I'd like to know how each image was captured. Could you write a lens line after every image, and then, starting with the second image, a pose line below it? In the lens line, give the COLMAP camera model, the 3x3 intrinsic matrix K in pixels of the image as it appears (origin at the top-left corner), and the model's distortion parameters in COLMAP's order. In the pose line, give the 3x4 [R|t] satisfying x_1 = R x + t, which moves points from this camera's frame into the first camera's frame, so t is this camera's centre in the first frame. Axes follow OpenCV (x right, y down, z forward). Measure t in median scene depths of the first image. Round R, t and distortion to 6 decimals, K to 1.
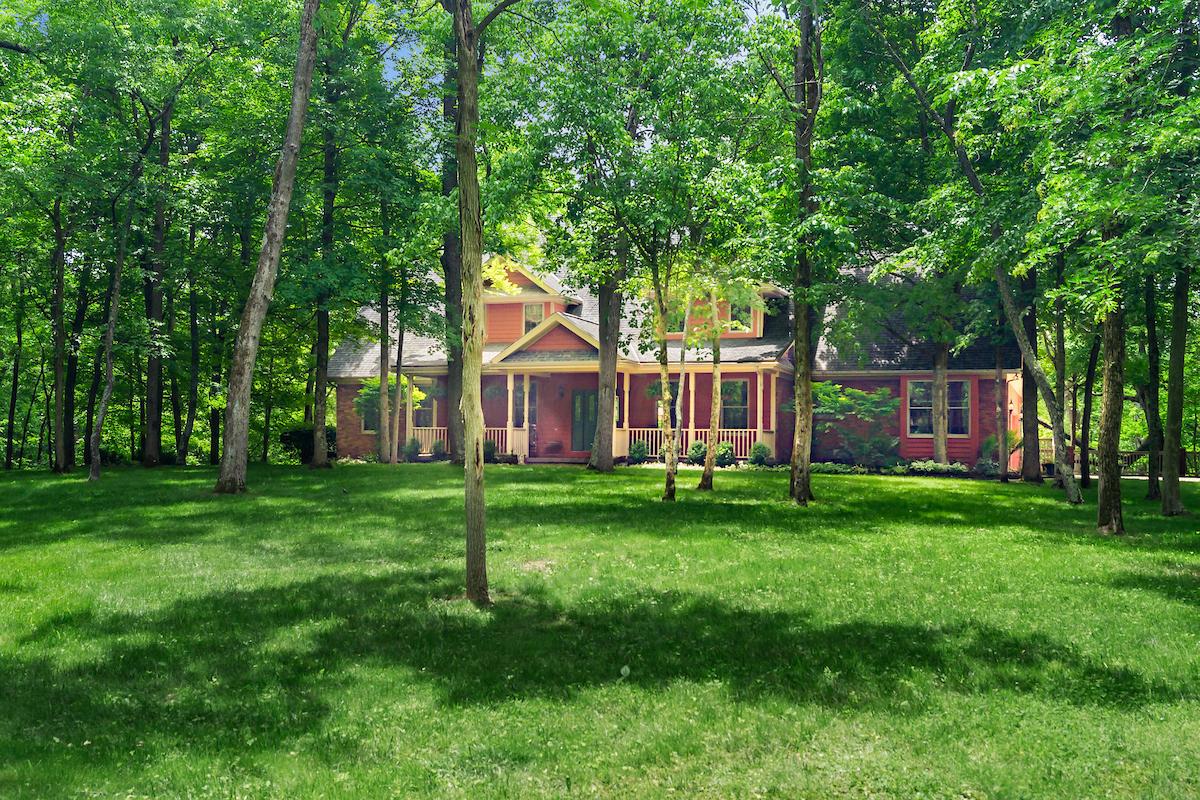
lens RADIAL K [[1237.2, 0, 601.0], [0, 1237.2, 399.8], [0, 0, 1]] dist [0.006323, 0.000000]
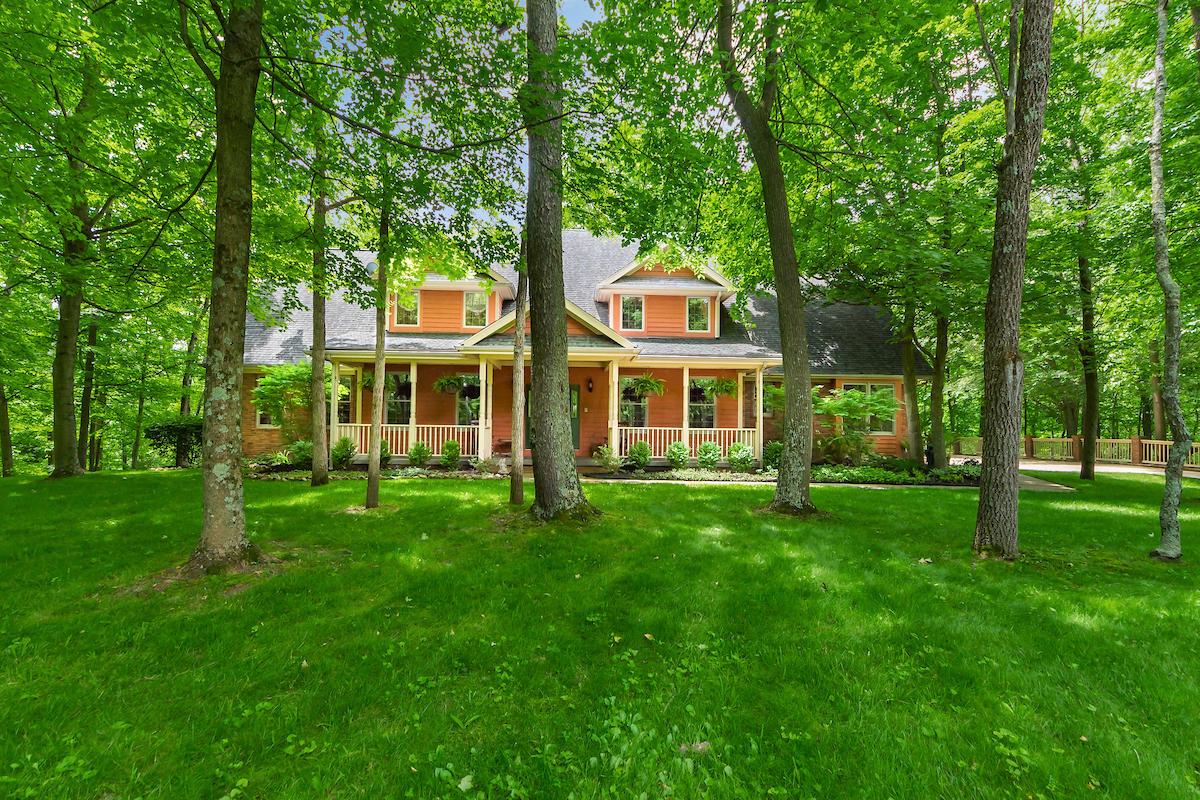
lens RADIAL K [[507.1, 0, 588.4], [0, 507.1, 399.7], [0, 0, 1]] dist [0.000605, -0.000140]
pose [[0.909607, 0.012736, 0.415274, -0.142172], [-0.012568, 0.999916, -0.003138, 0.005039], [-0.415279, -0.002365, 0.909691, 0.624926]]
